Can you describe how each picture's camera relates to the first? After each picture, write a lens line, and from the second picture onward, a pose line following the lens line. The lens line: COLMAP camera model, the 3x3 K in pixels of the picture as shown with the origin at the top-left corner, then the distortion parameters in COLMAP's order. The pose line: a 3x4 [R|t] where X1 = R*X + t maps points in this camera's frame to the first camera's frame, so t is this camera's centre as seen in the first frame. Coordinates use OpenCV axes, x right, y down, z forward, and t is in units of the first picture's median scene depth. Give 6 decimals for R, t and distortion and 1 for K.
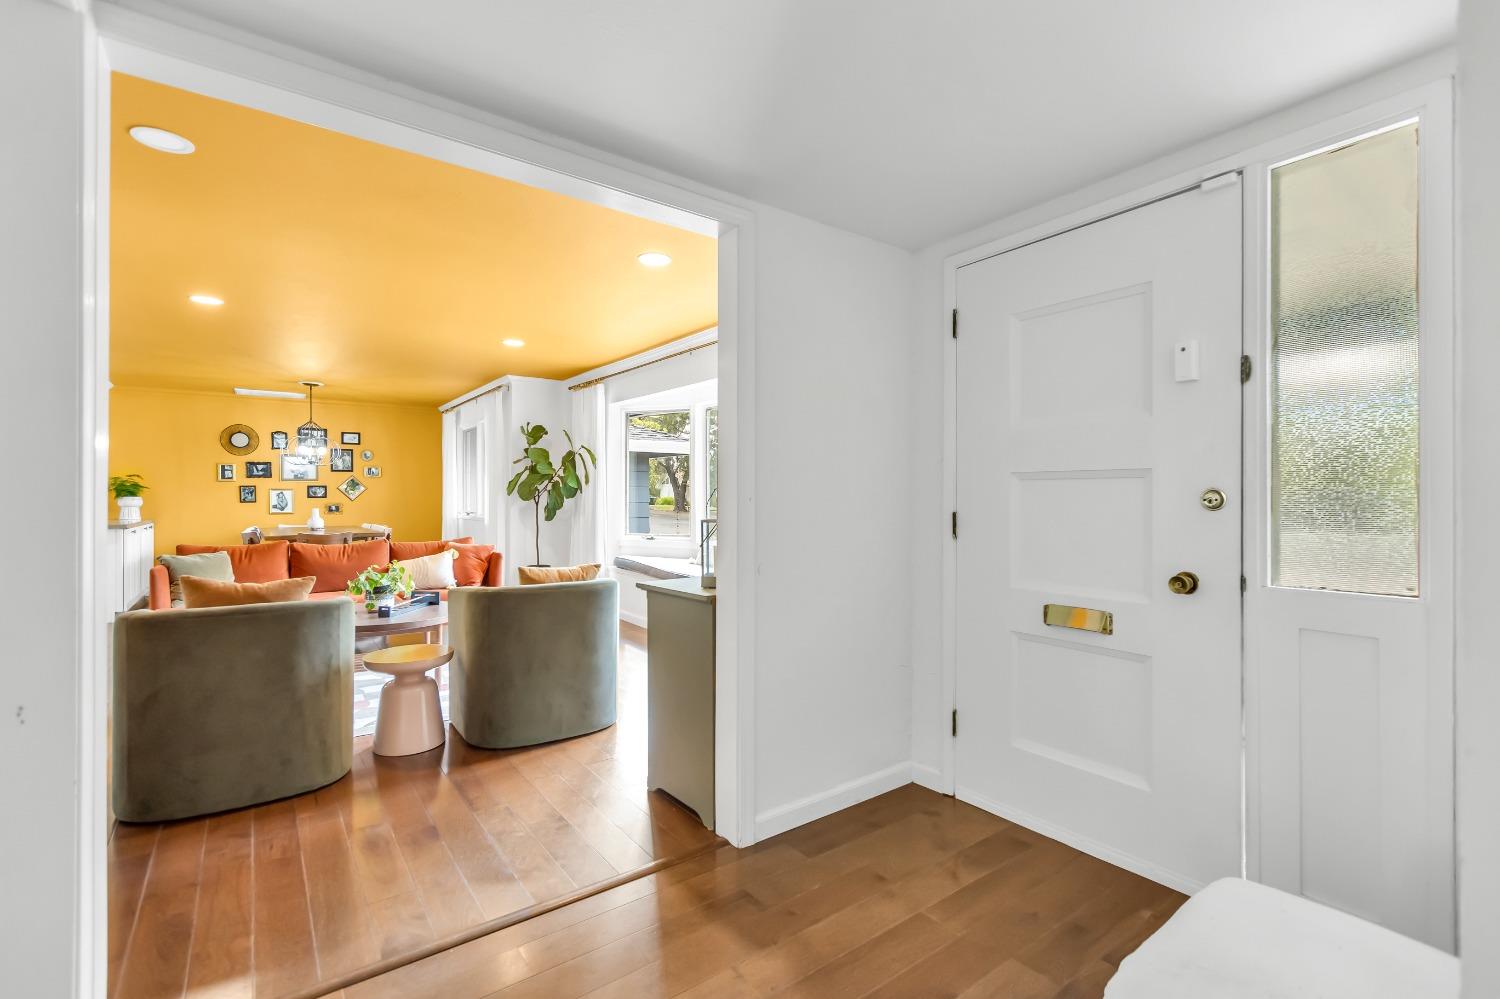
lens RADIAL K [[666.8, 0, 750.0], [0, 666.8, 491.8], [0, 0, 1]] dist [0.000775, -0.000092]
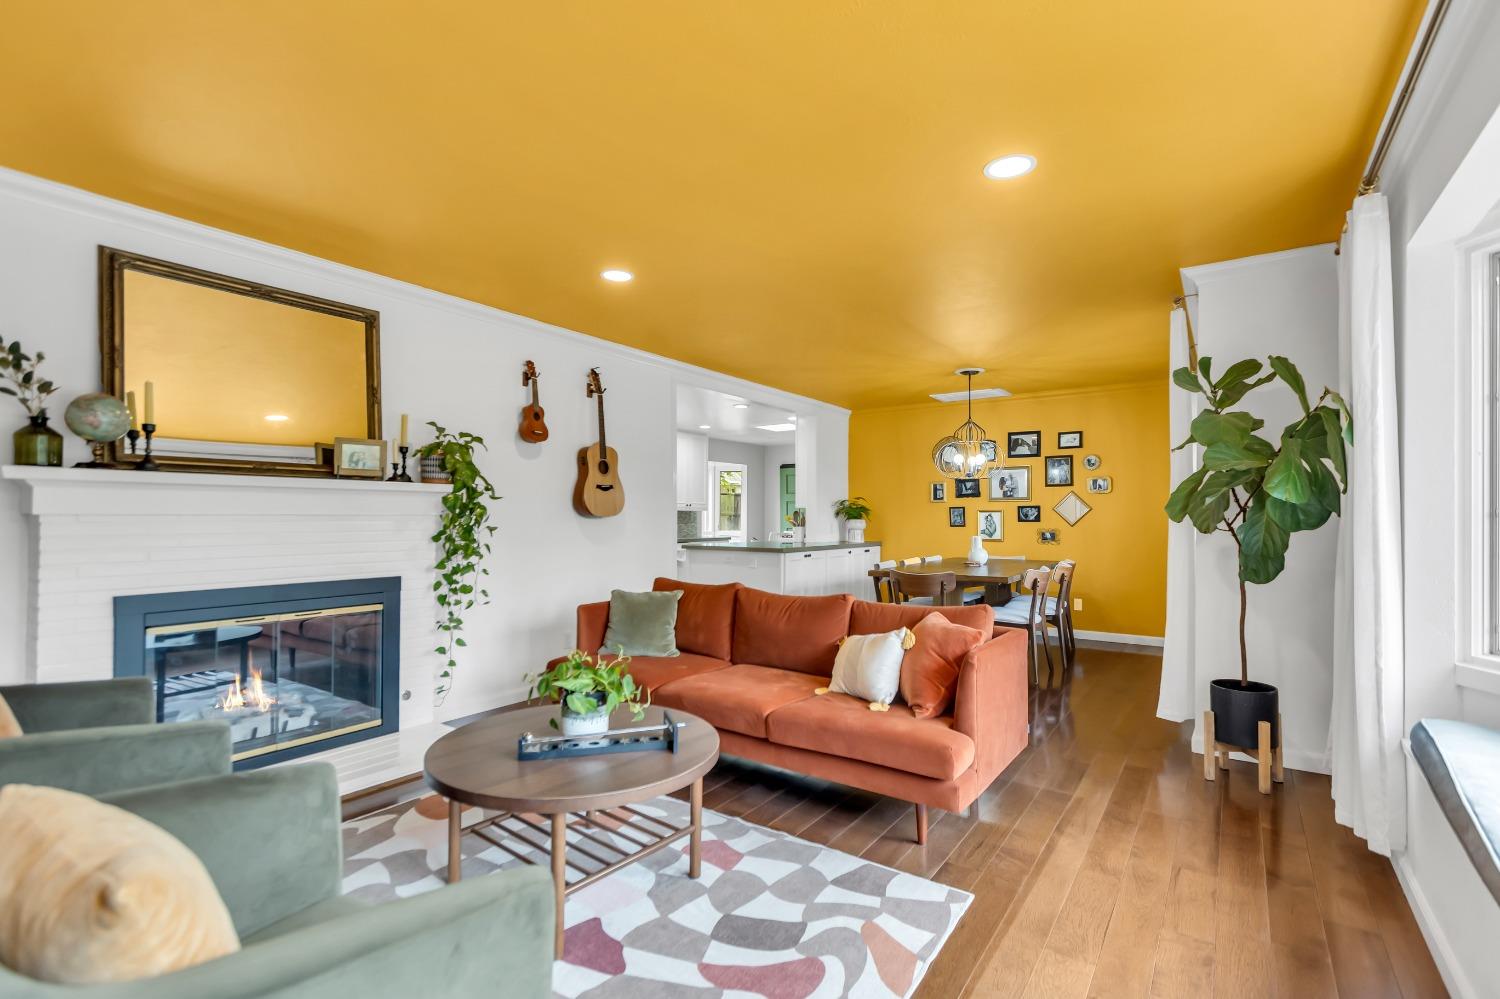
lens RADIAL K [[696.4, 0, 749.4], [0, 696.4, 517.4], [0, 0, 1]] dist [-0.000027, -0.000695]
pose [[0.310895, 0.002839, -0.950440, 0.014546], [0.005255, 0.999975, 0.004706, -0.001431], [0.950430, -0.006458, 0.310872, 0.463703]]
